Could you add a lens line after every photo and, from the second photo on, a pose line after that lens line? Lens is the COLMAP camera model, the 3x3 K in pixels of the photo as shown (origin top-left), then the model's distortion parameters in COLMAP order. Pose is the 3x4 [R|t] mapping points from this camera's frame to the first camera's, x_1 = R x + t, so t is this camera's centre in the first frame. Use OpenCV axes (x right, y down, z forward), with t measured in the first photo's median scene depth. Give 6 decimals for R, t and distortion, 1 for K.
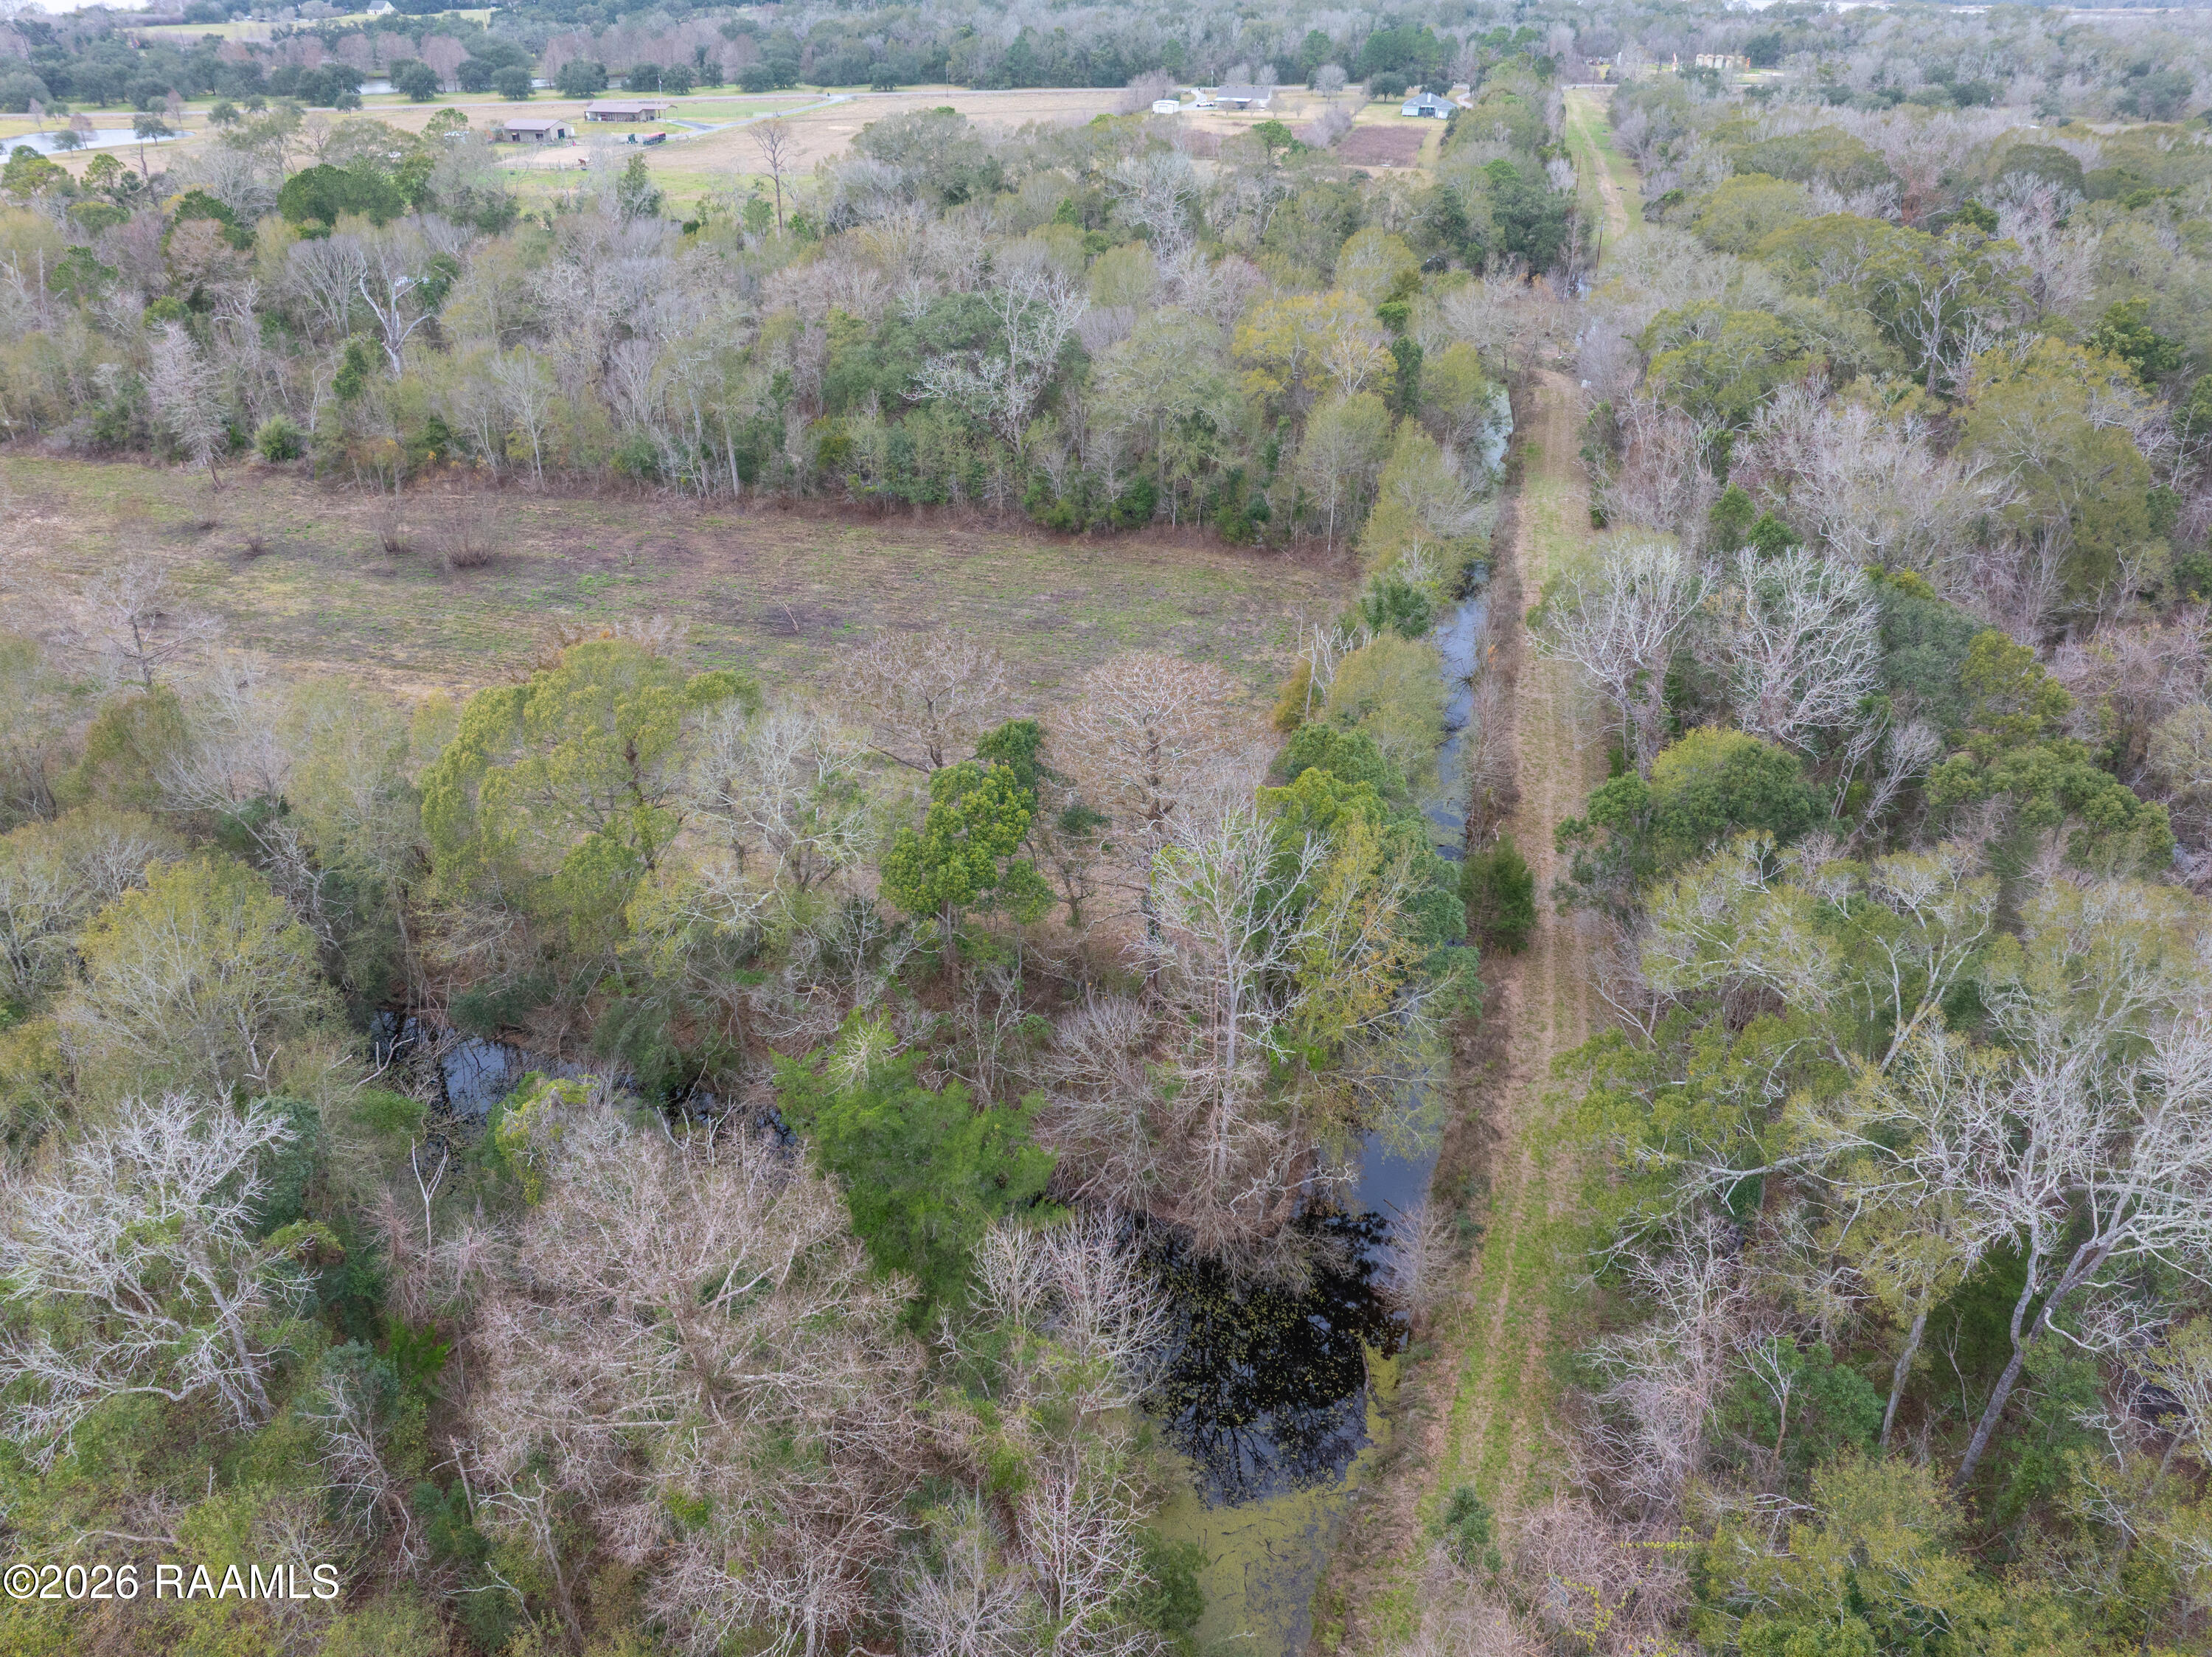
lens RADIAL K [[1546.0, 0, 1114.3], [0, 1546.0, 830.6], [0, 0, 1]] dist [-0.040739, 0.011403]
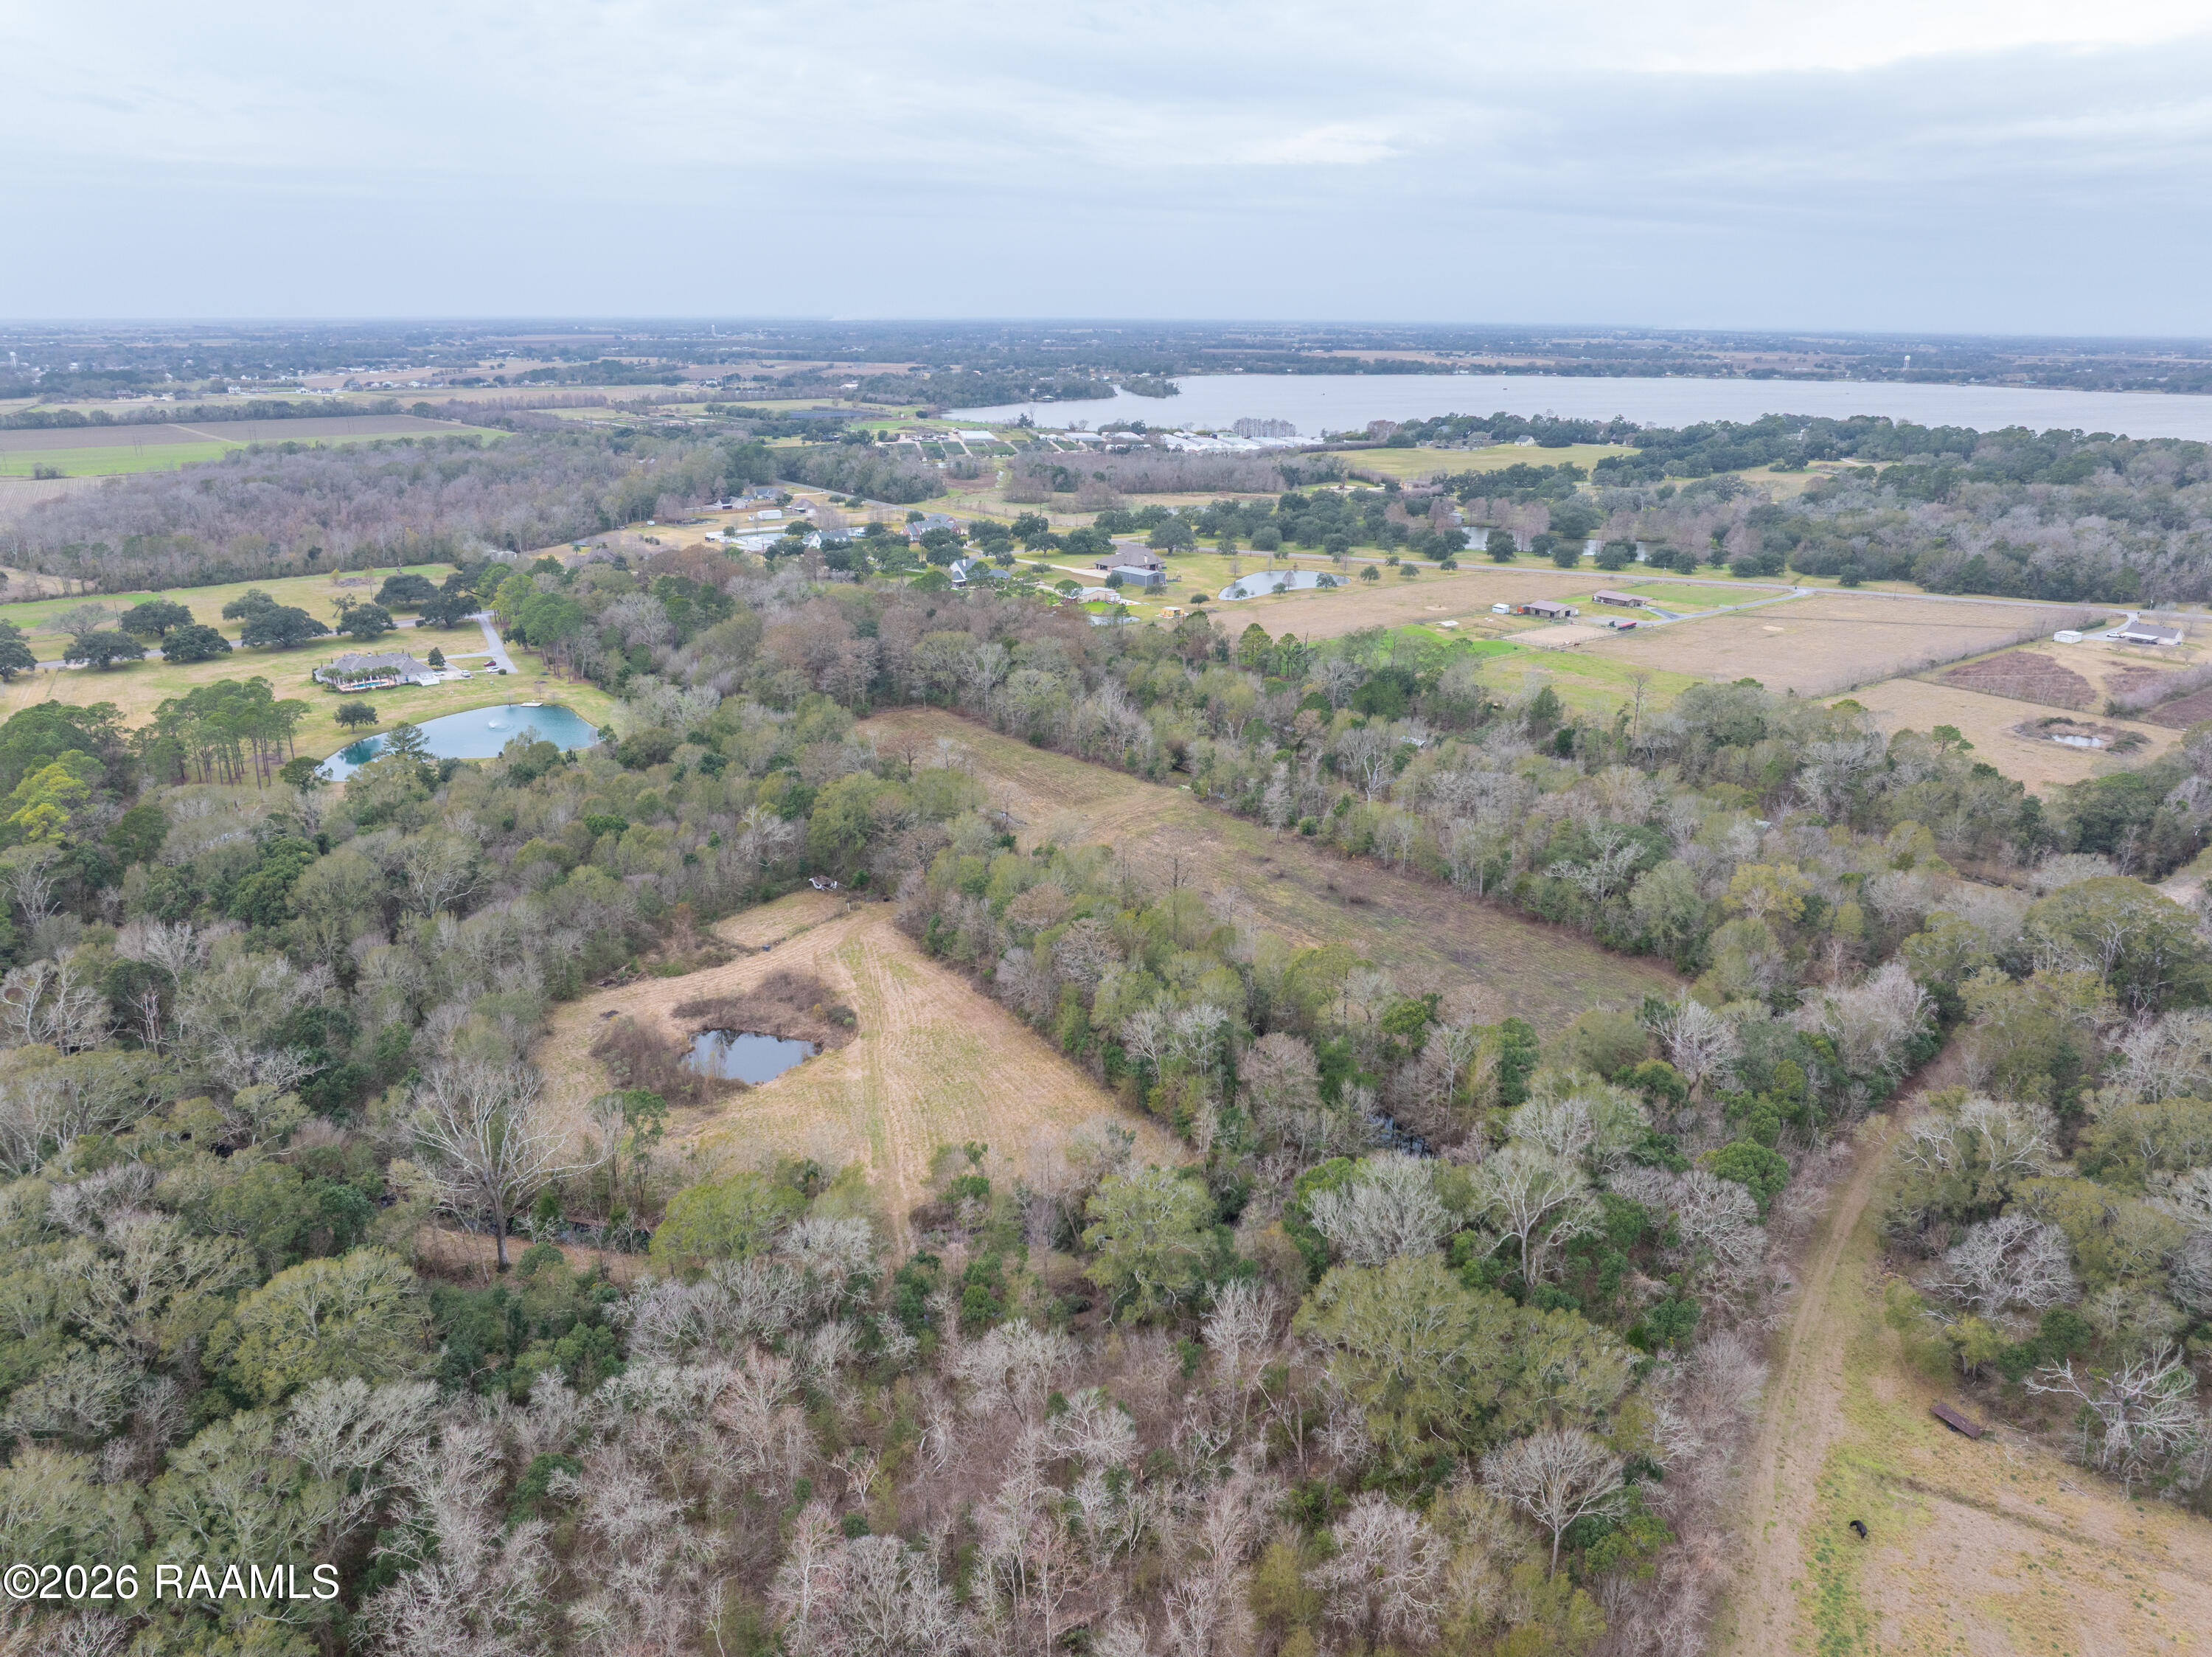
lens RADIAL K [[1546.0, 0, 1114.3], [0, 1546.0, 830.6], [0, 0, 1]] dist [-0.040739, 0.011403]
pose [[0.779652, 0.191574, -0.596190, 0.584483], [-0.309429, 0.945564, -0.100808, 0.067268], [0.544424, 0.263073, 0.796489, -0.960124]]
